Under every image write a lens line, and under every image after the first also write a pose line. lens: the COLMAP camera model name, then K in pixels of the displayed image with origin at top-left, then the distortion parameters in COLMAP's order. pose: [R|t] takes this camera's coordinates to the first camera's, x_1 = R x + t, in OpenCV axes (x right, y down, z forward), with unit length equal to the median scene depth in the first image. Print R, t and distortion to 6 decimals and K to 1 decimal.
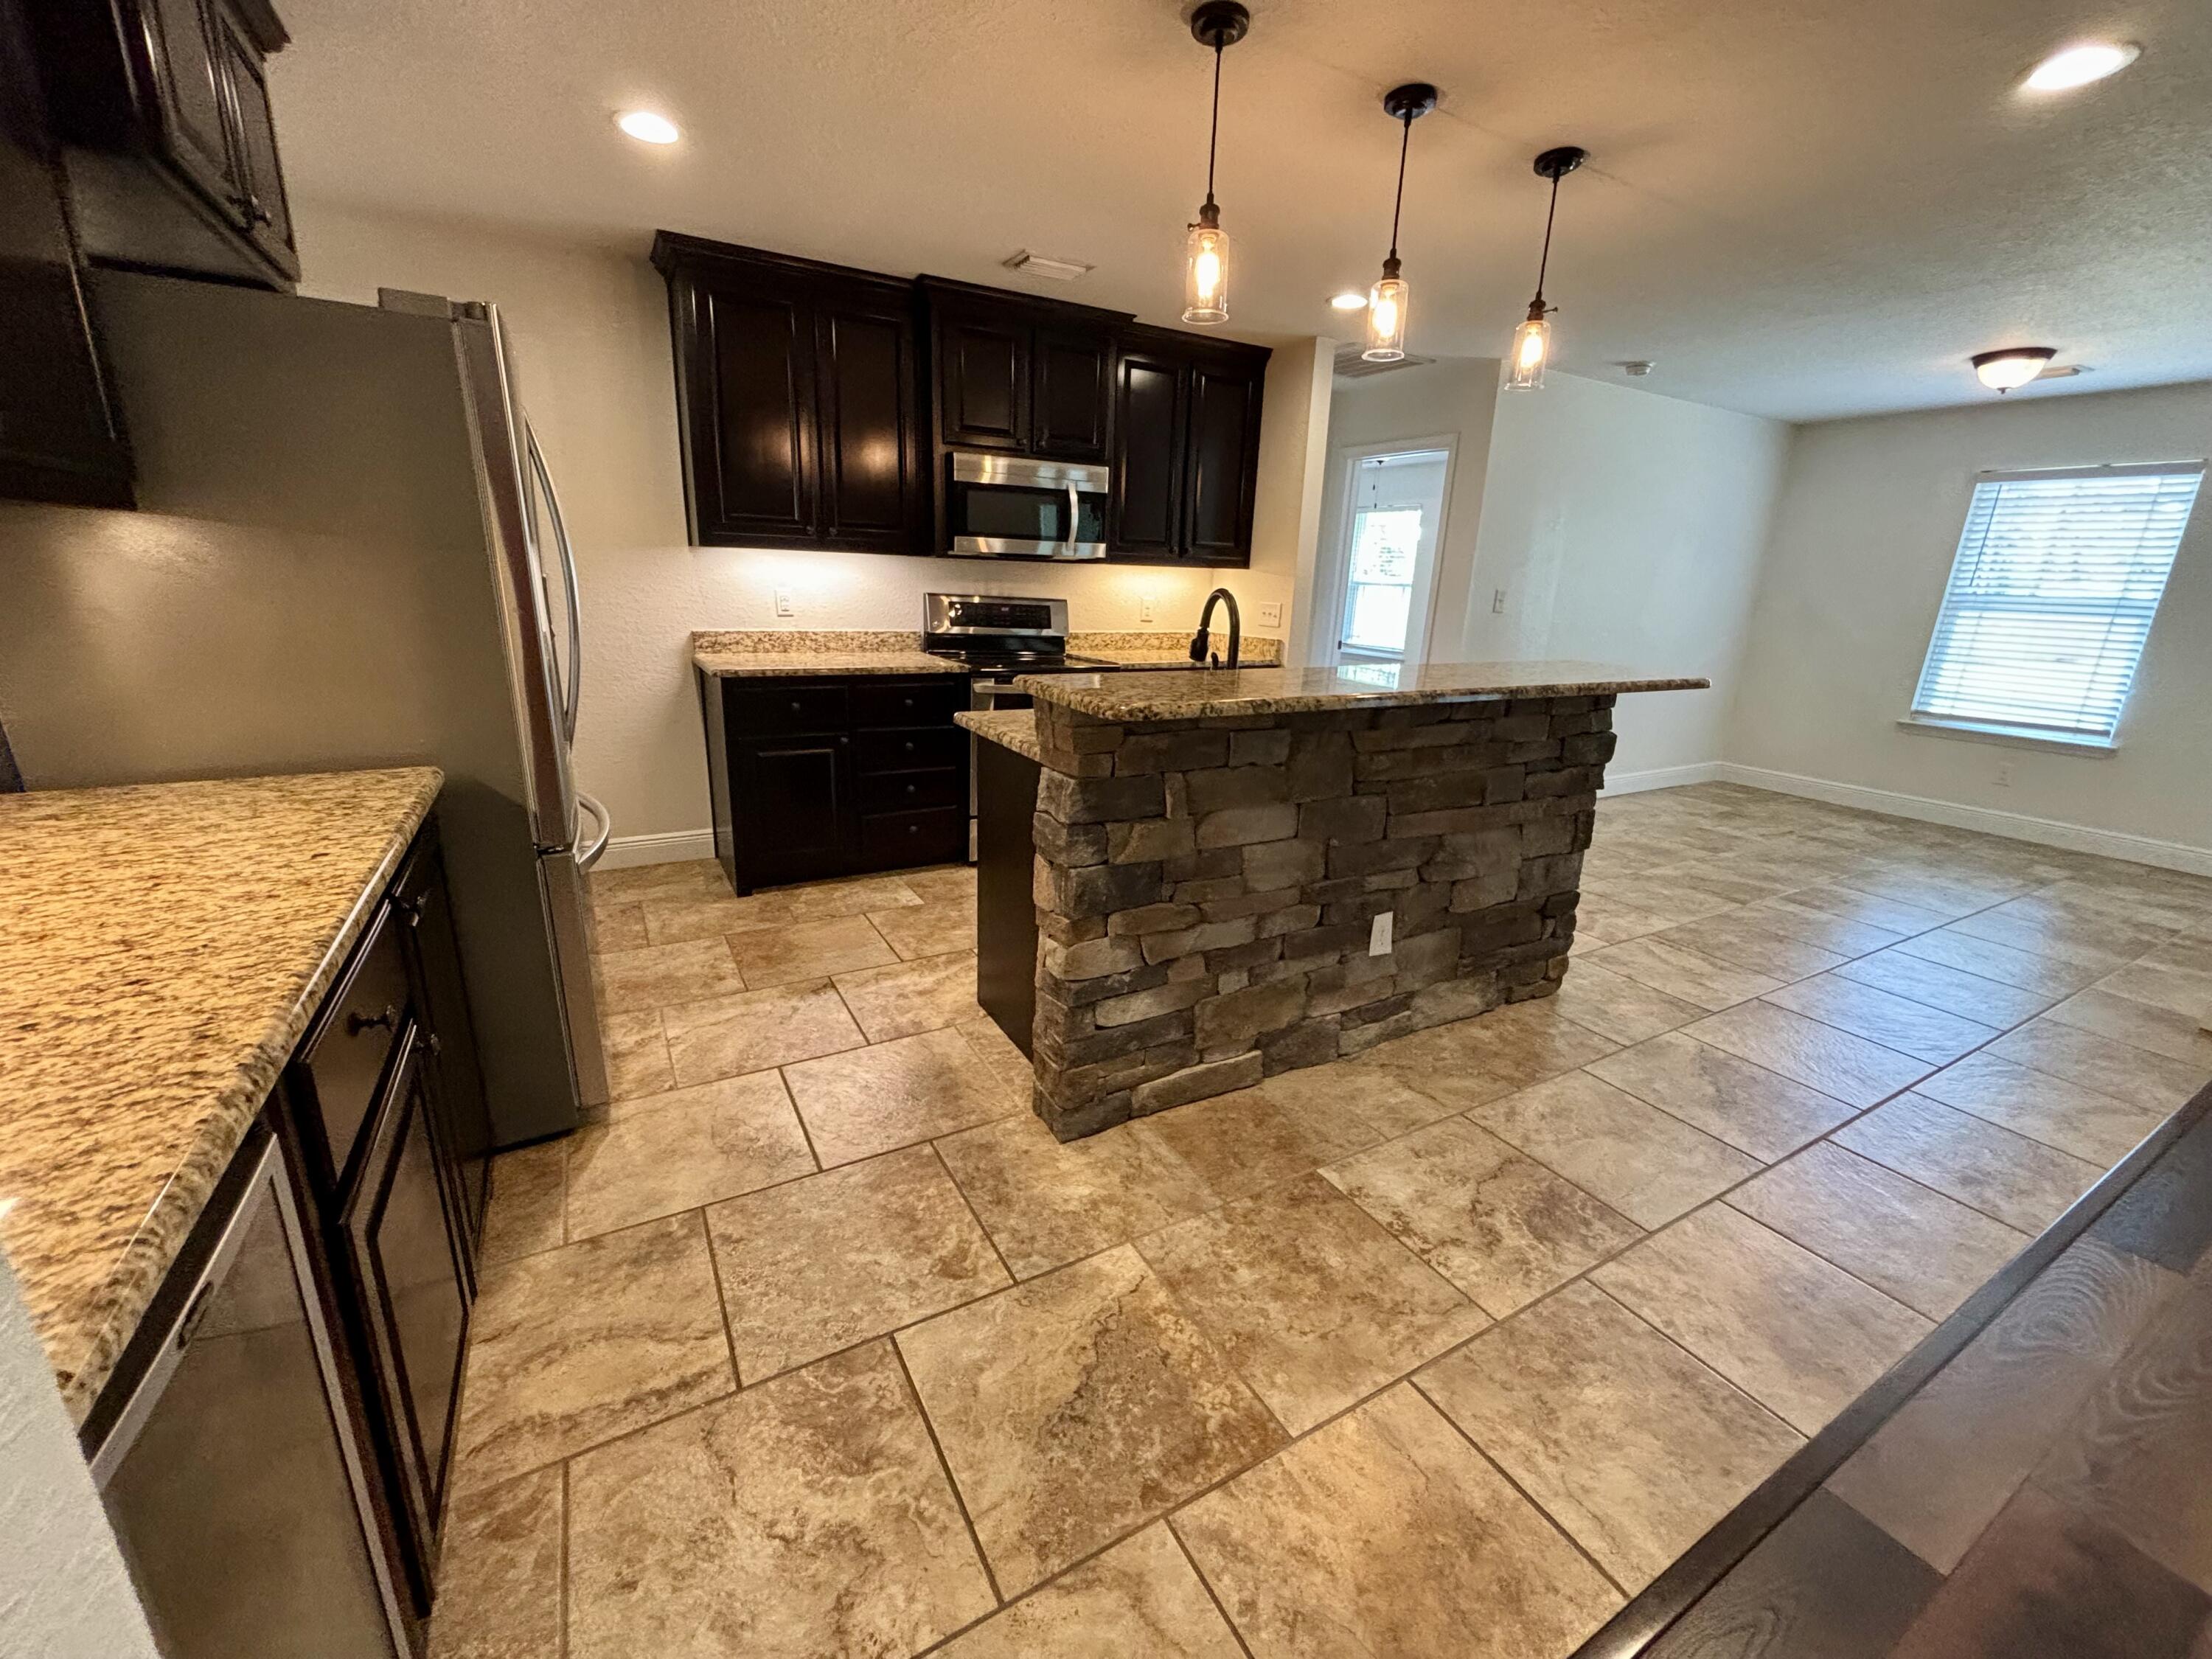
lens RADIAL K [[891.8, 0, 1103.6], [0, 891.8, 825.3], [0, 0, 1]] dist [0.002566, 0.000893]
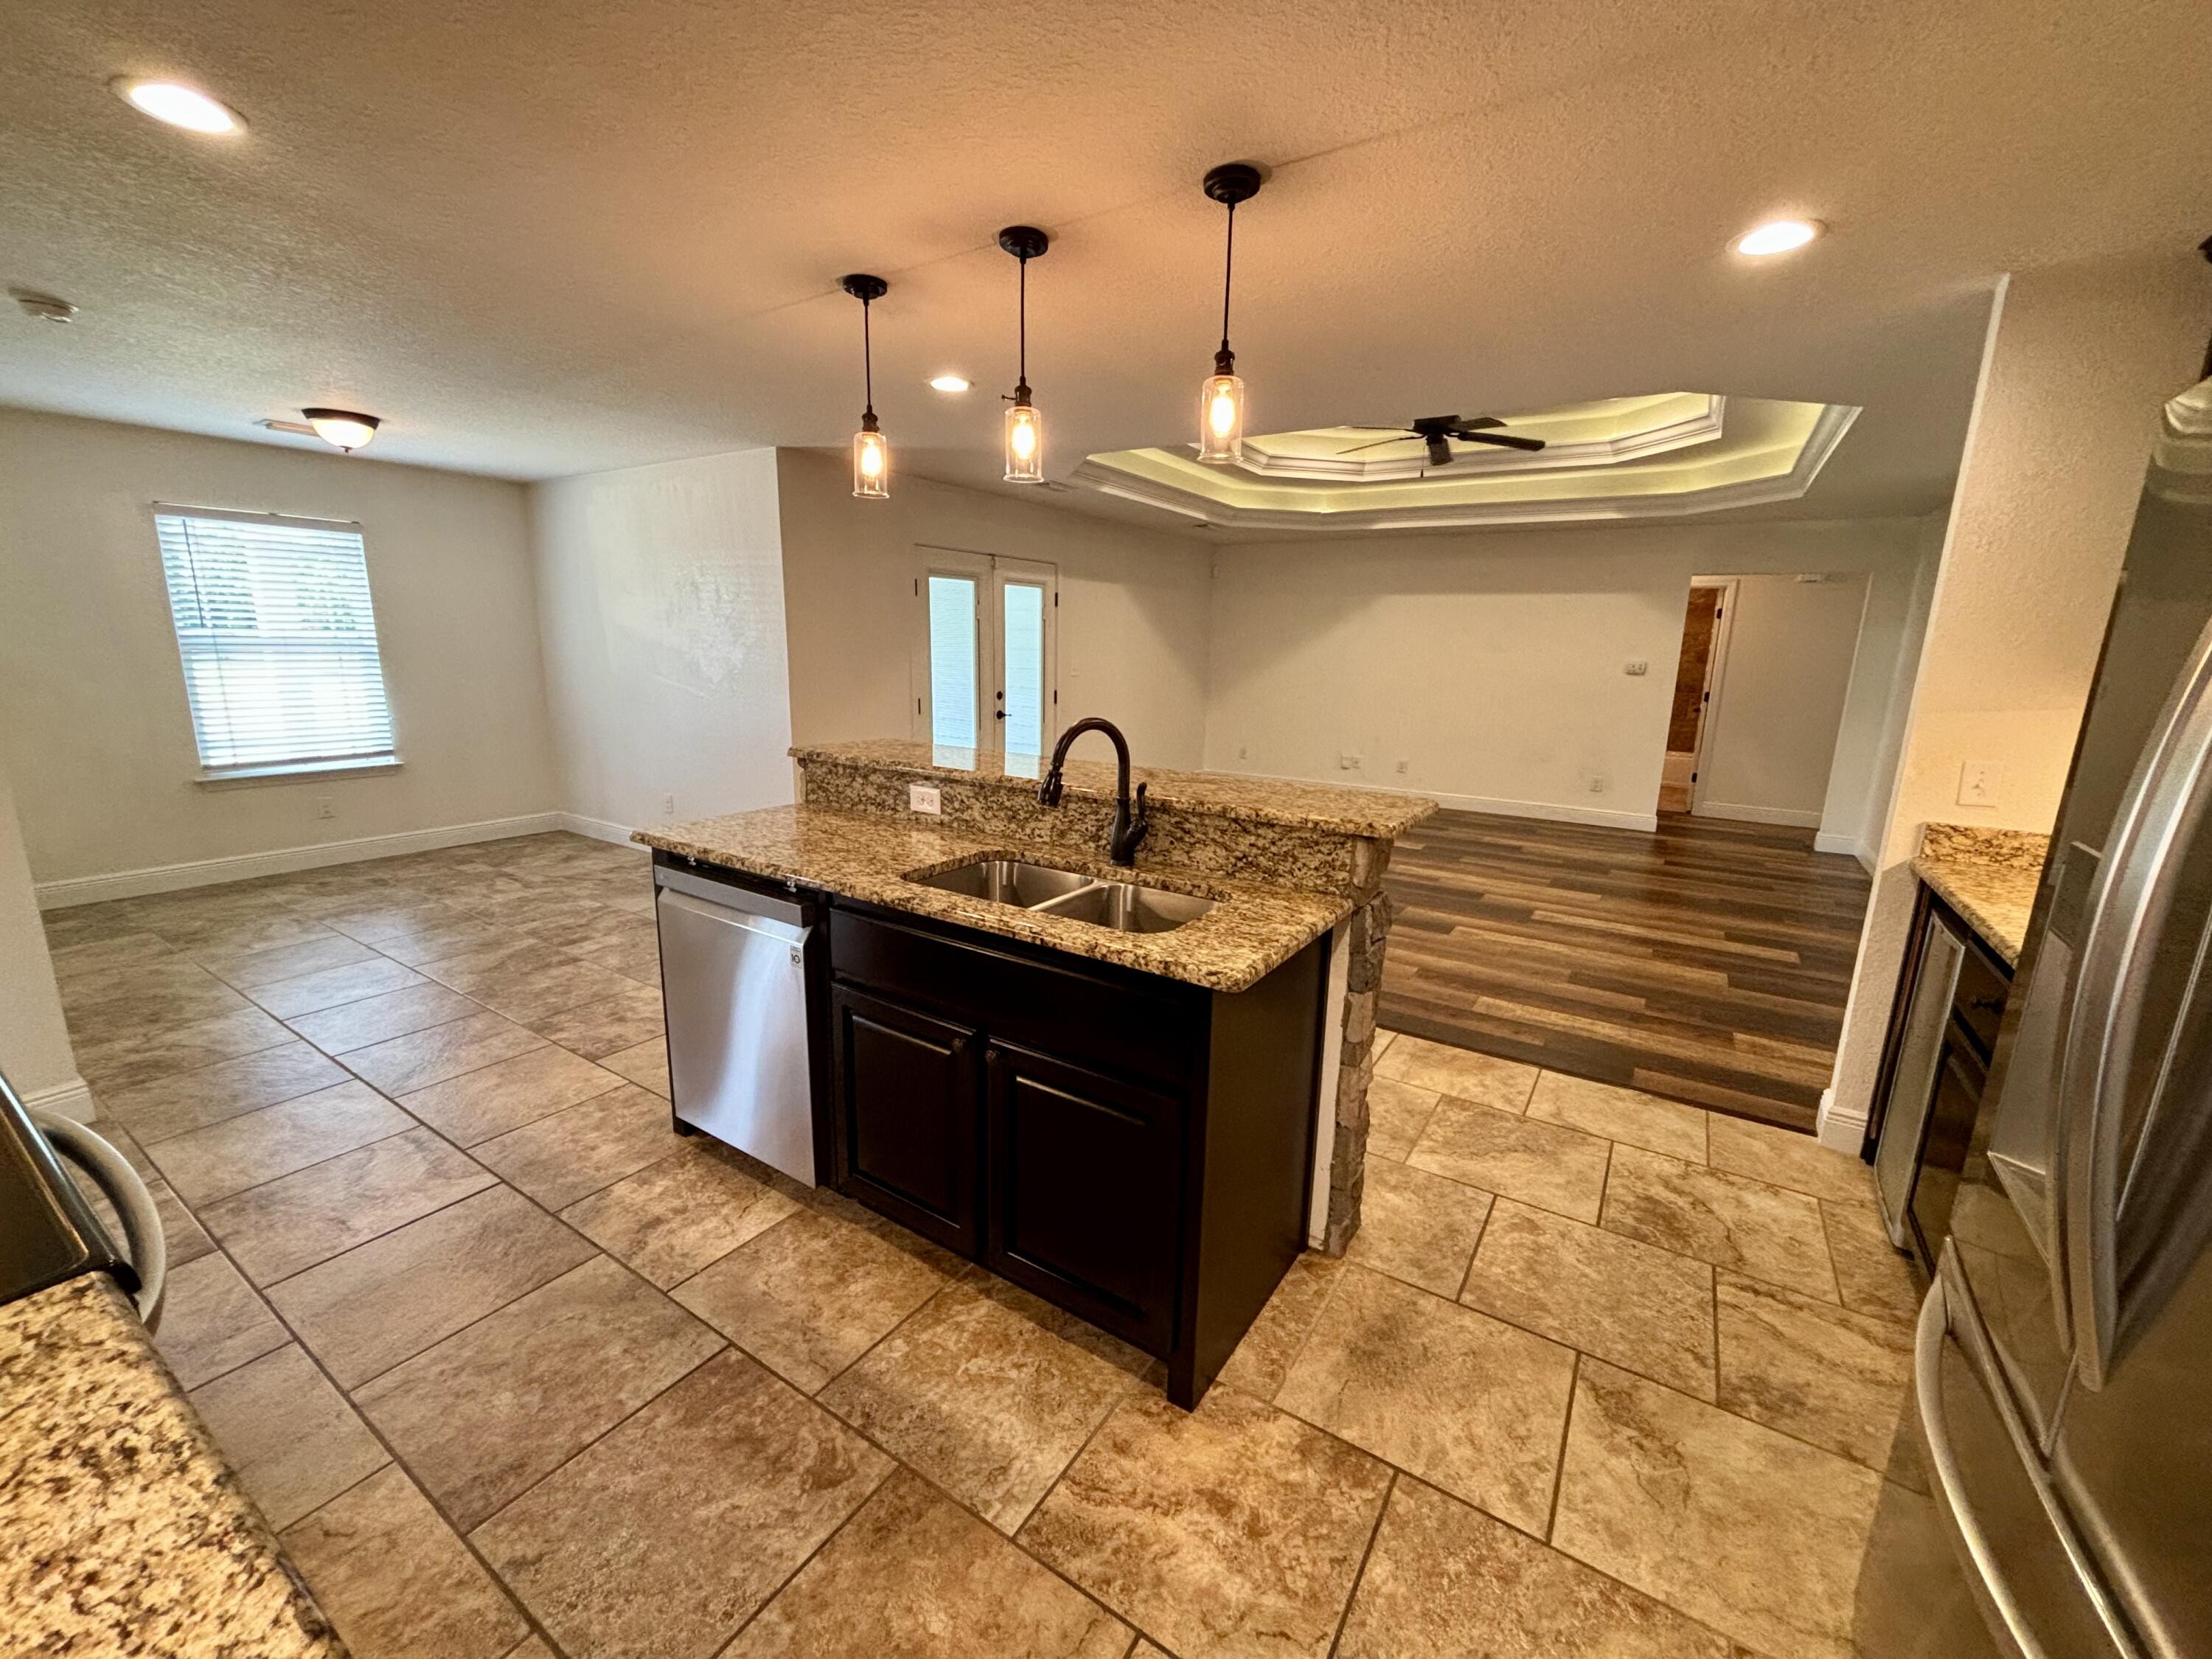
lens RADIAL K [[891.8, 0, 1103.6], [0, 891.8, 825.3], [0, 0, 1]] dist [0.002566, 0.000893]
pose [[-0.454834, -0.229274, 0.860558, -0.356048], [0.207322, 0.912486, 0.352685, -0.260448], [-0.866108, 0.338825, -0.367497, 0.734135]]
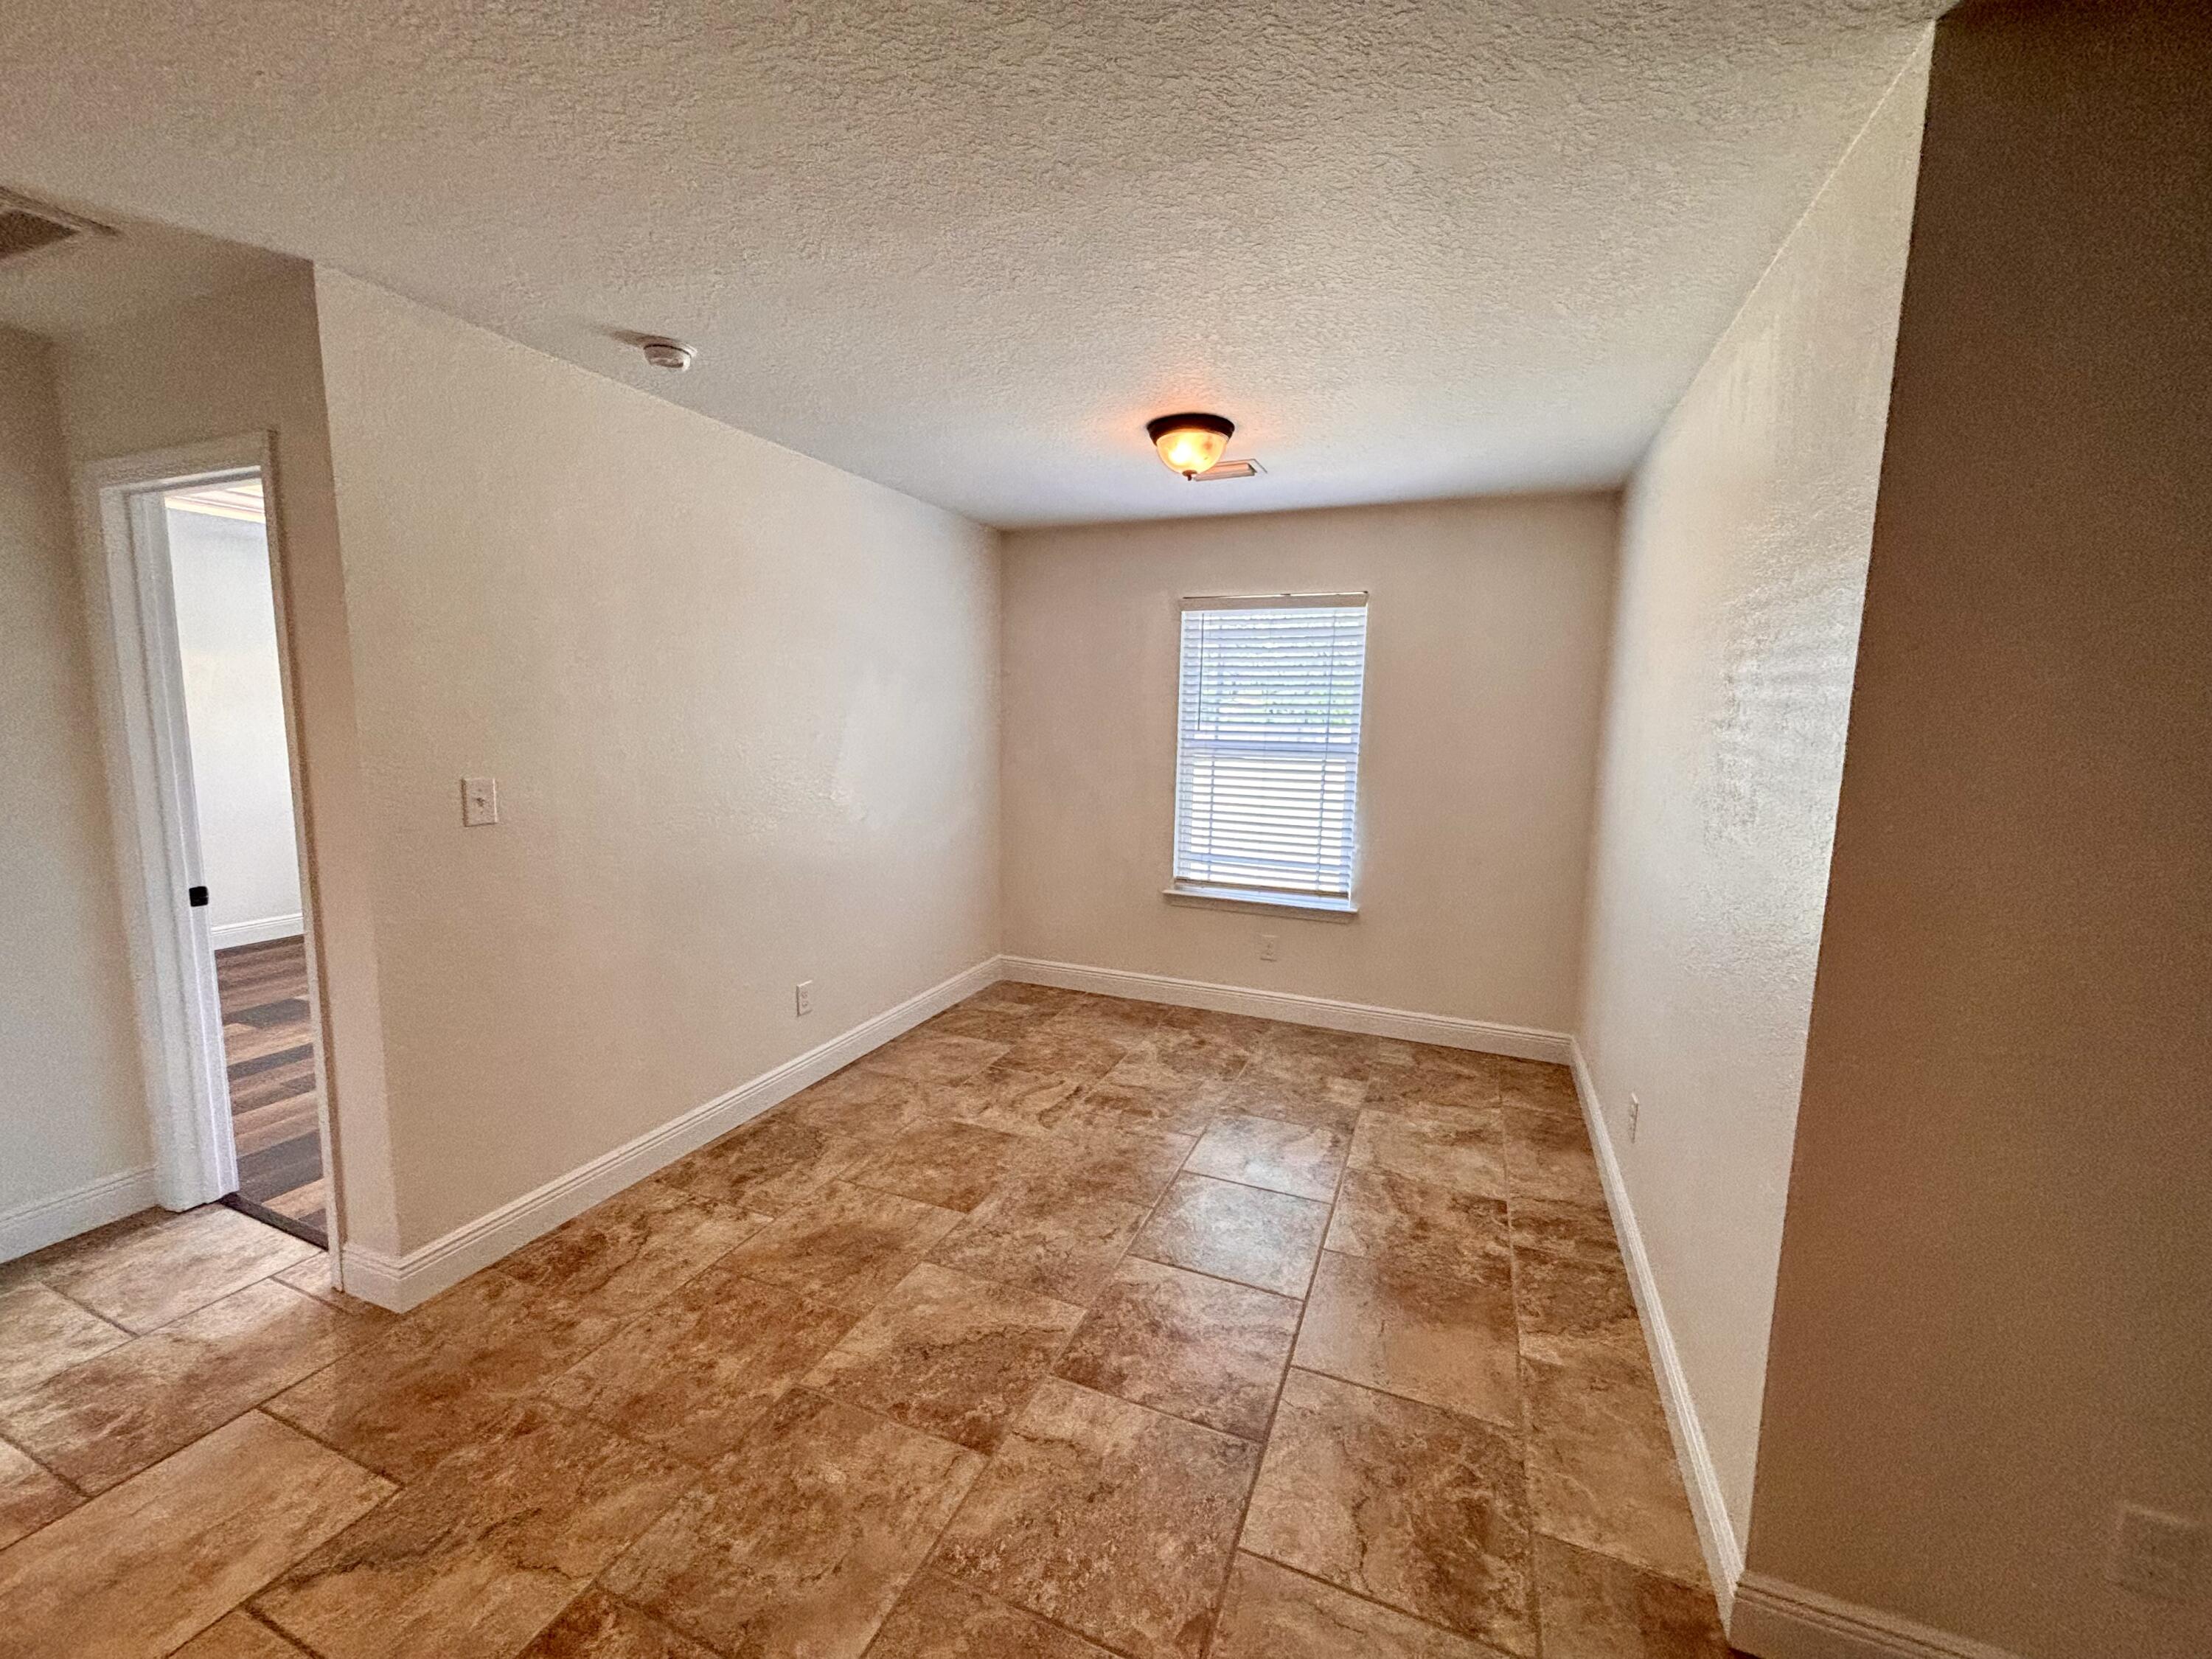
lens RADIAL K [[891.8, 0, 1103.6], [0, 891.8, 825.3], [0, 0, 1]] dist [0.002566, 0.000893]
pose [[0.786858, -0.098461, 0.609229, 0.468820], [0.178023, 0.981439, -0.071311, -0.166656], [-0.590900, 0.164568, 0.789782, 0.501866]]
